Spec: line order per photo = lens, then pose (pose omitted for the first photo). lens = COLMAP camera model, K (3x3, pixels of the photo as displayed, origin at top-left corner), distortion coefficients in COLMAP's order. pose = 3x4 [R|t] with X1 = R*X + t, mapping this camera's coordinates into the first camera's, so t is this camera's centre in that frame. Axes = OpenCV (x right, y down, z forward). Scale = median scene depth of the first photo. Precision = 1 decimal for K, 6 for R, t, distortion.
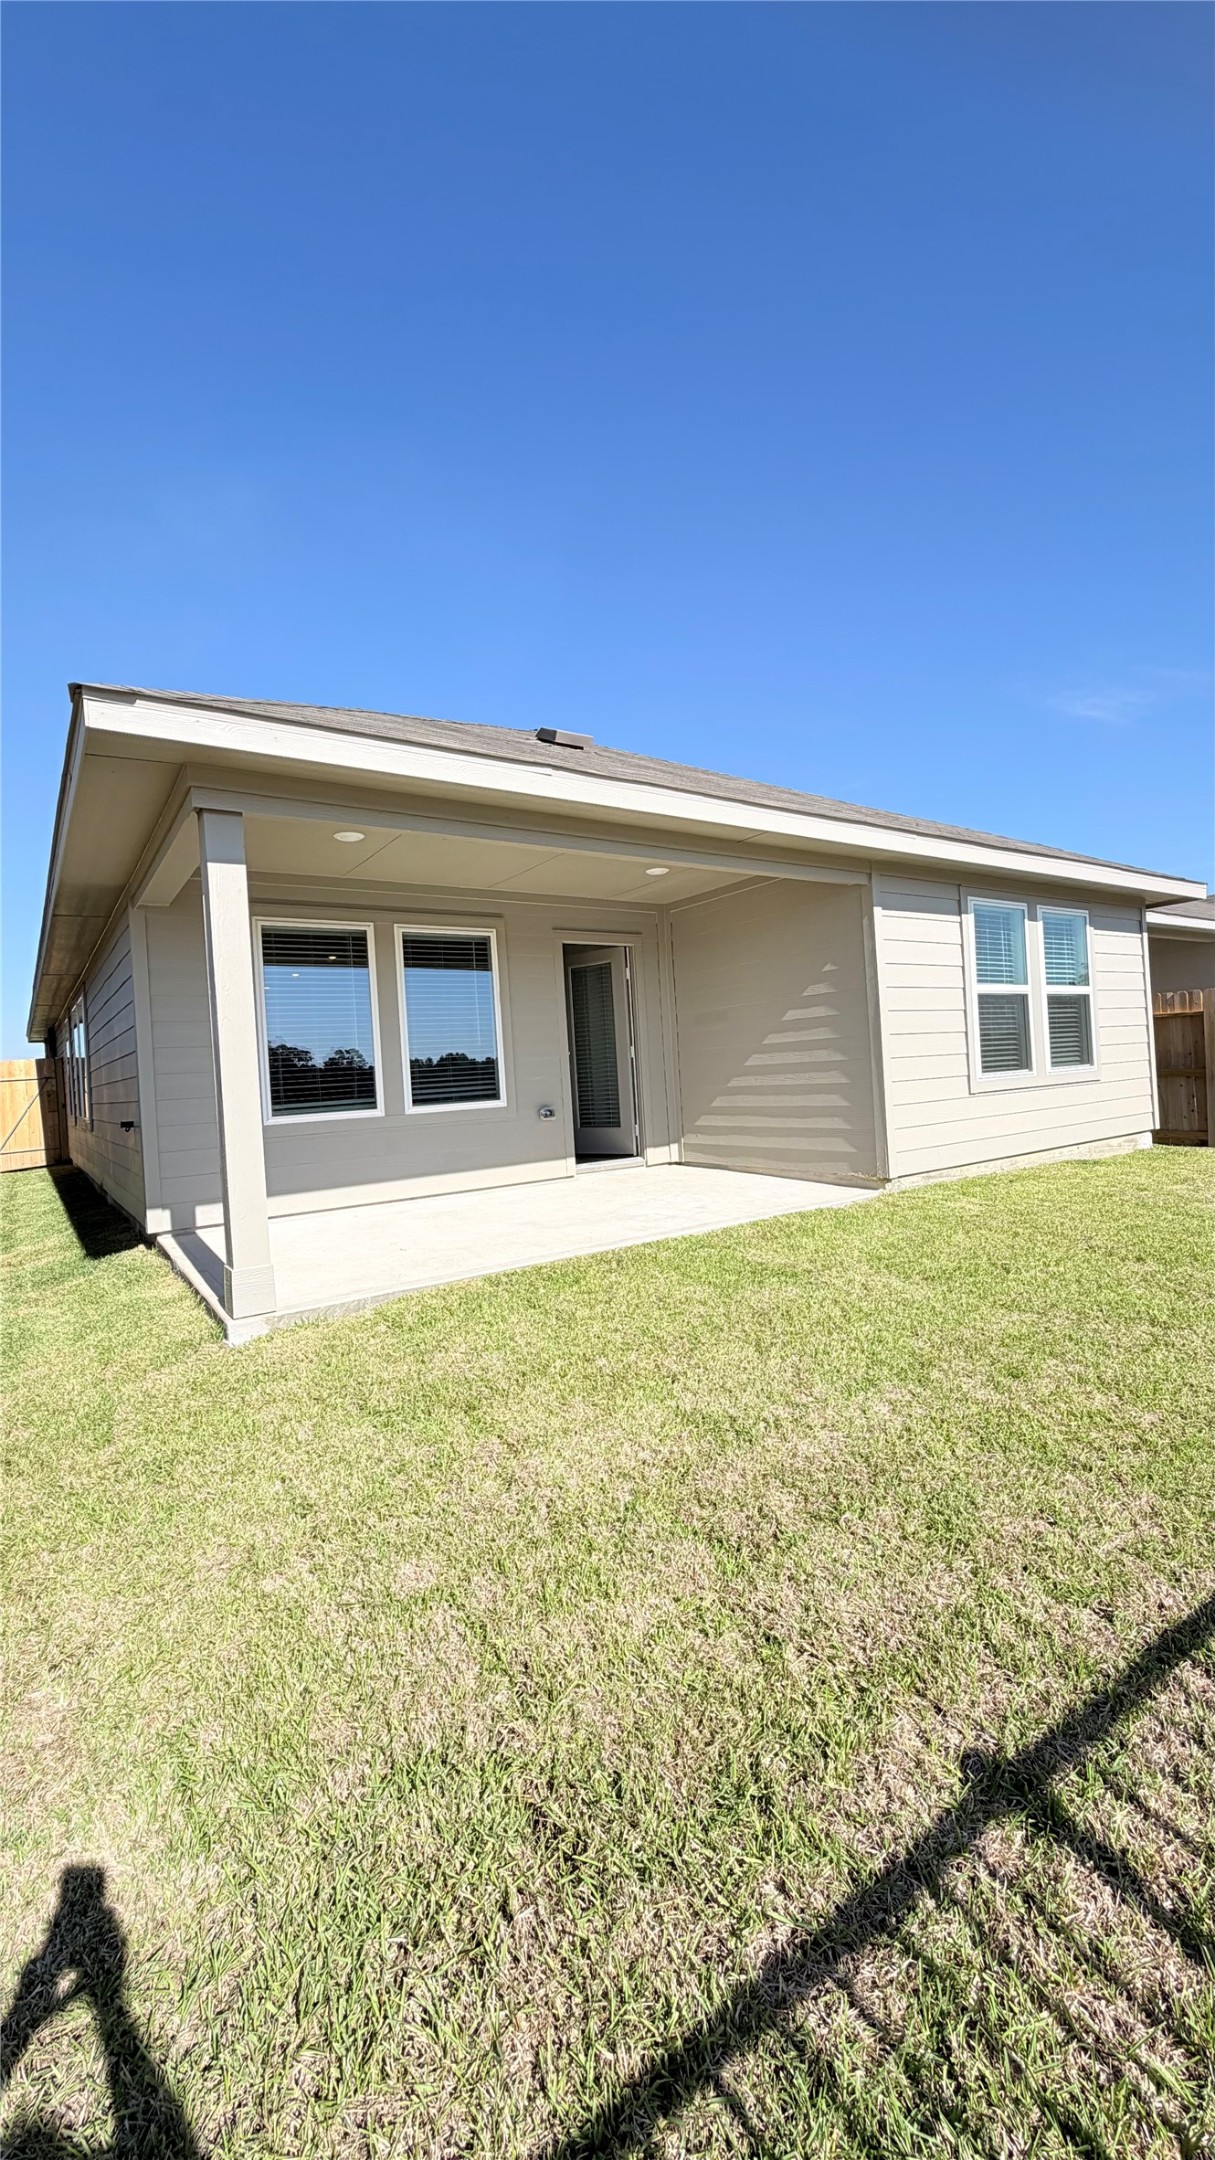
lens RADIAL K [[856.1, 0, 603.6], [0, 856.1, 1085.5], [0, 0, 1]] dist [-0.000298, 0.000928]
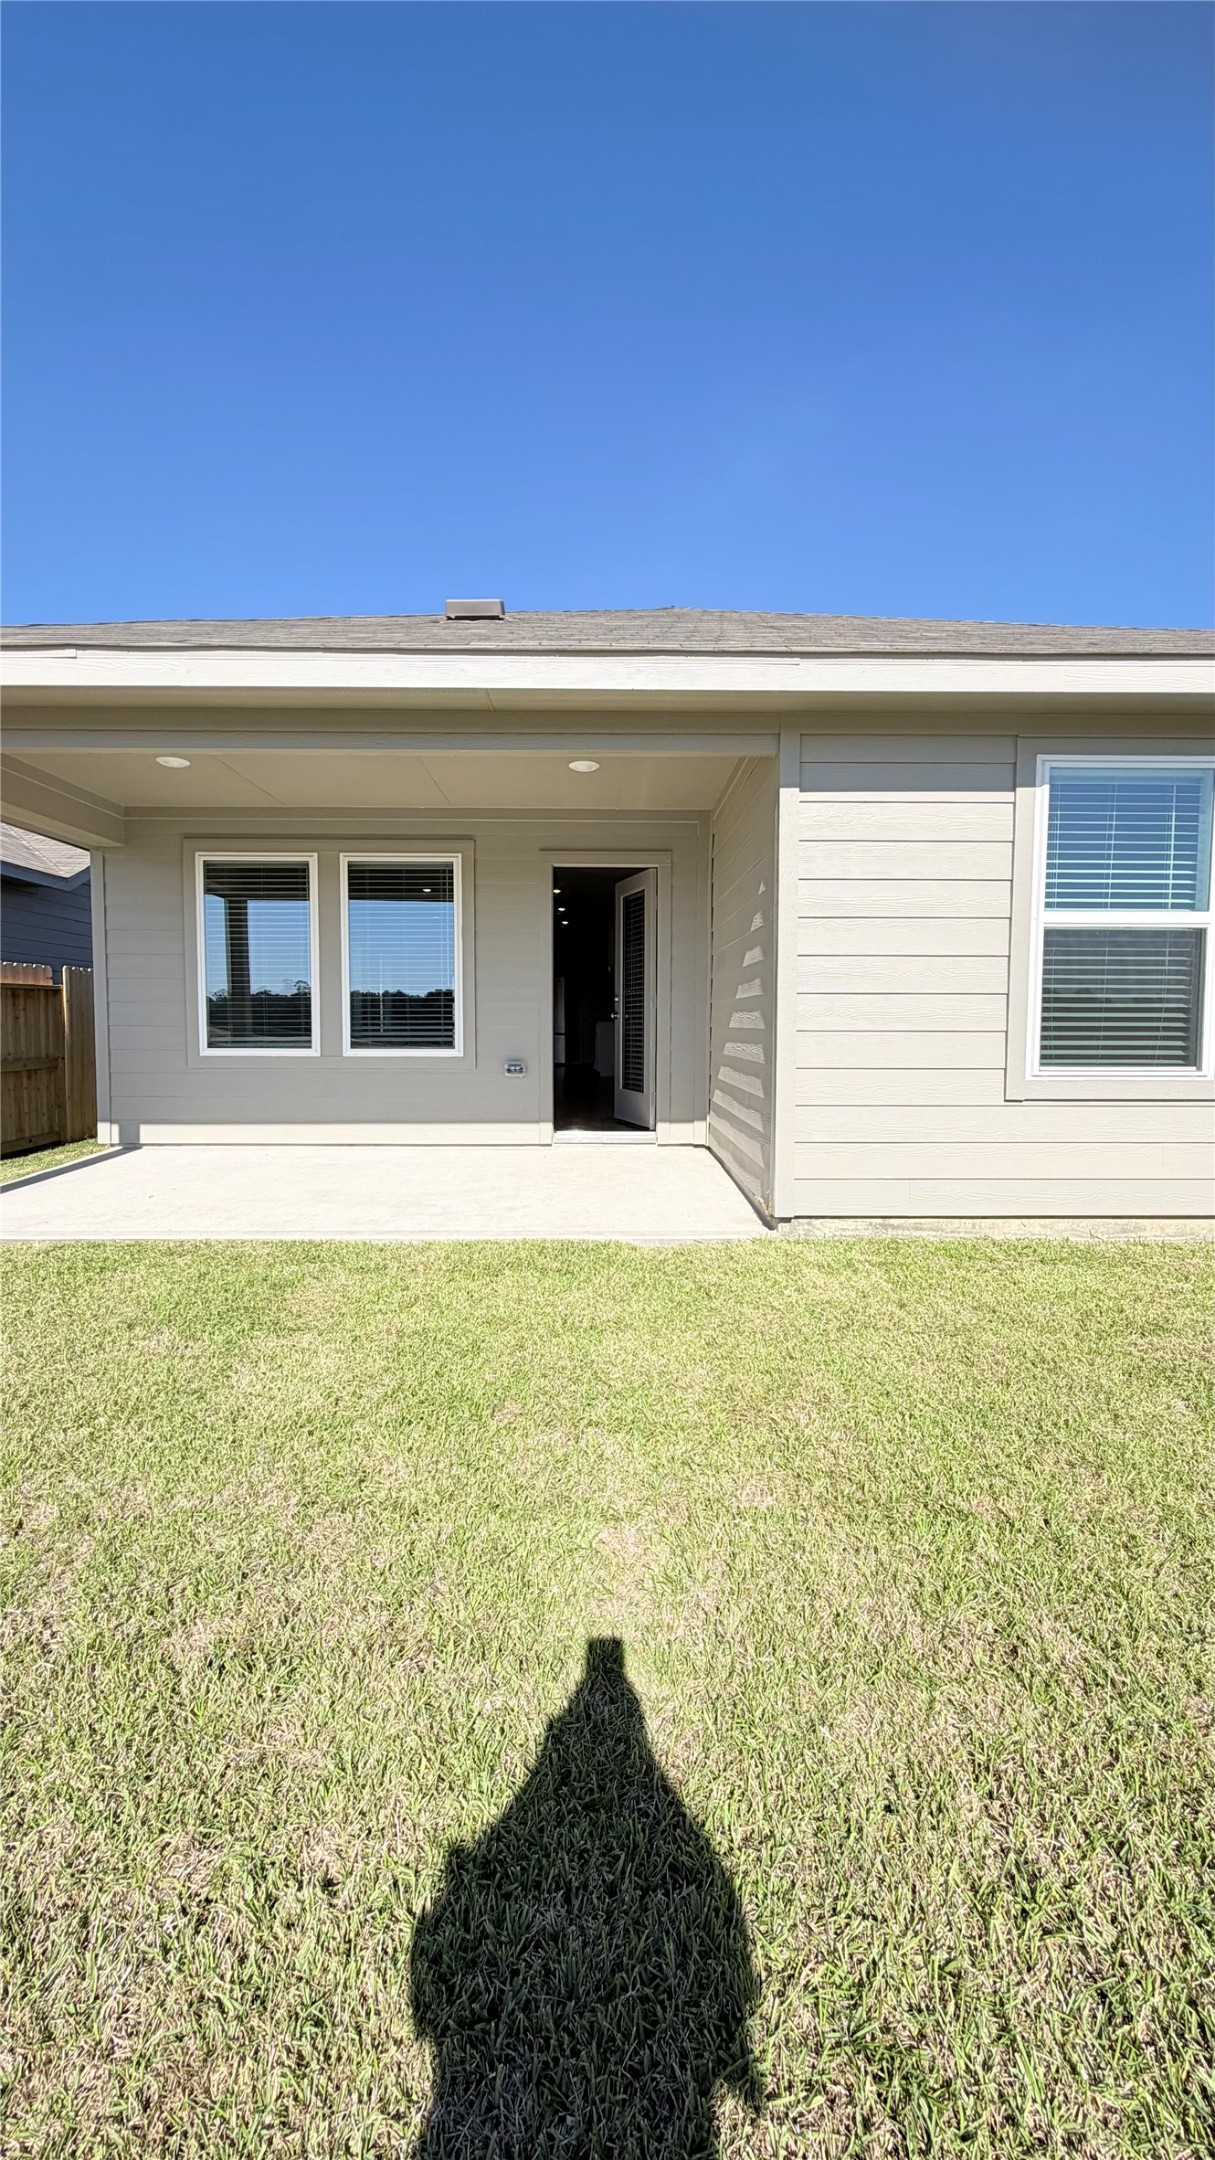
lens RADIAL K [[856.1, 0, 613.1], [0, 856.1, 1075.2], [0, 0, 1]] dist [-0.000298, 0.000928]
pose [[0.832334, 0.093063, -0.546406, 0.627560], [-0.058899, 0.995073, 0.079759, -0.045180], [0.551136, -0.034203, 0.833714, 0.435054]]
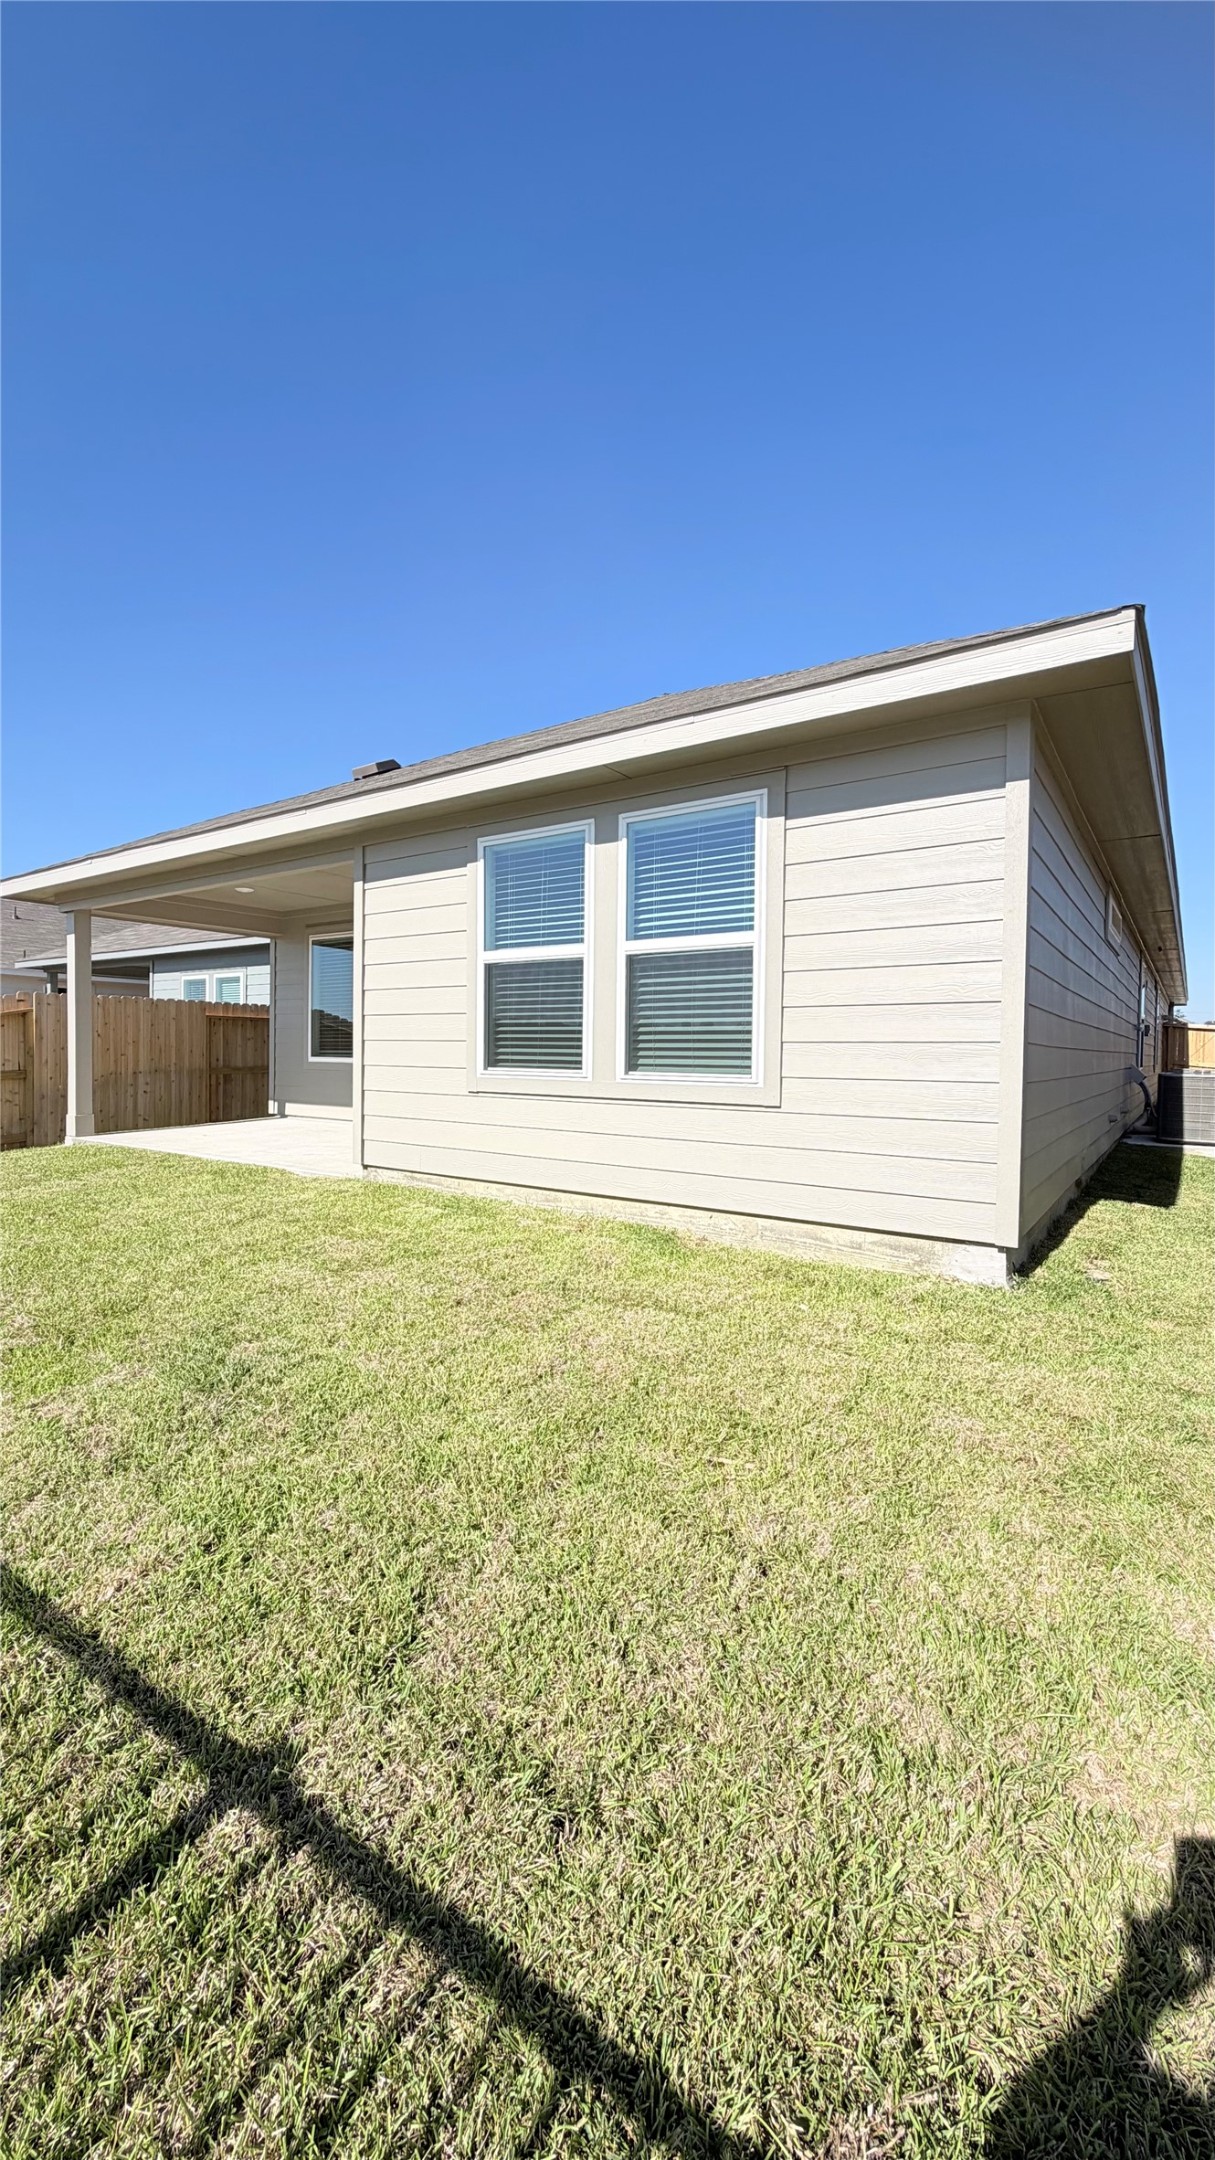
lens RADIAL K [[856.1, 0, 597.5], [0, 856.1, 1072.8], [0, 0, 1]] dist [-0.000298, 0.000928]
pose [[0.356205, 0.088999, -0.930160, 1.447453], [-0.040493, 0.995989, 0.079791, -0.091075], [0.933530, 0.009243, 0.358380, 0.990649]]
